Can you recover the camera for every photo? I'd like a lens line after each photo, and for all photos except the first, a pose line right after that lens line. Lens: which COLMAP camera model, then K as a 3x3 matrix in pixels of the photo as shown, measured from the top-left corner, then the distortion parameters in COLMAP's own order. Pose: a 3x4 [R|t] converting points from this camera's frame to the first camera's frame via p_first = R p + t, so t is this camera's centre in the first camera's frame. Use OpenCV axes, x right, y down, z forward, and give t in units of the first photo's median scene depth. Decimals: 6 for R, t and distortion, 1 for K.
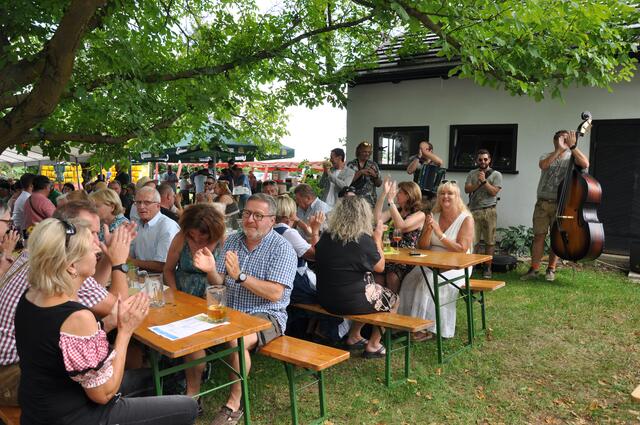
lens RADIAL K [[498.0, 0, 320.0], [0, 498.0, 212.5], [0, 0, 1]] dist [-0.156386, 0.114543]
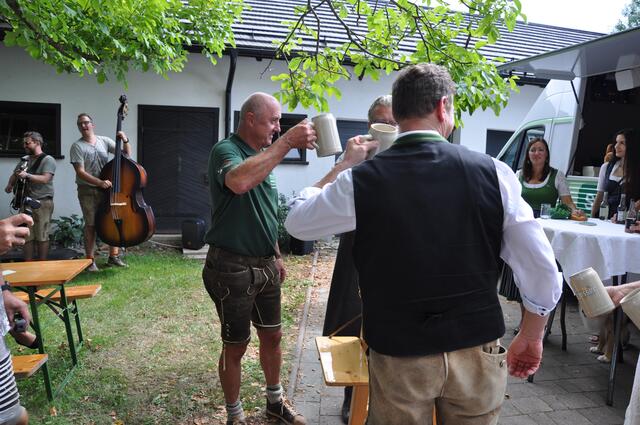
lens RADIAL K [[498.0, 0, 320.0], [0, 498.0, 212.5], [0, 0, 1]] dist [-0.156386, 0.114543]
pose [[0.588585, -0.087907, 0.803642, -0.058197], [0.052513, 0.996128, 0.070502, -0.021172], [-0.806728, 0.000705, 0.590922, 0.095997]]
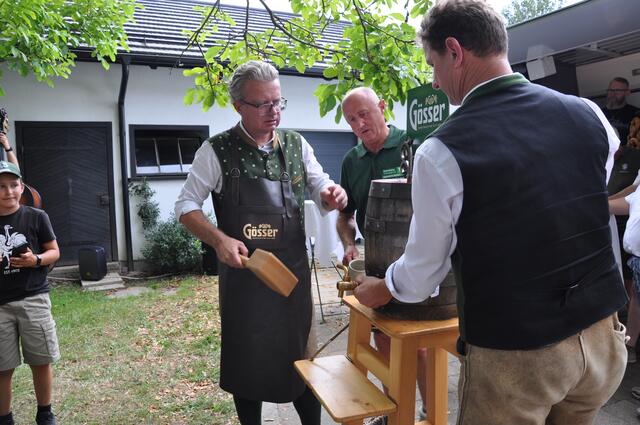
lens RADIAL K [[495.3, 0, 320.0], [0, 495.3, 212.5], [0, 0, 1]] dist [-0.152531, 0.108424]
pose [[0.394424, -0.096615, 0.913835, -0.024970], [0.120274, 0.991330, 0.052896, -0.005120], [-0.911023, 0.089047, 0.402625, 0.176877]]
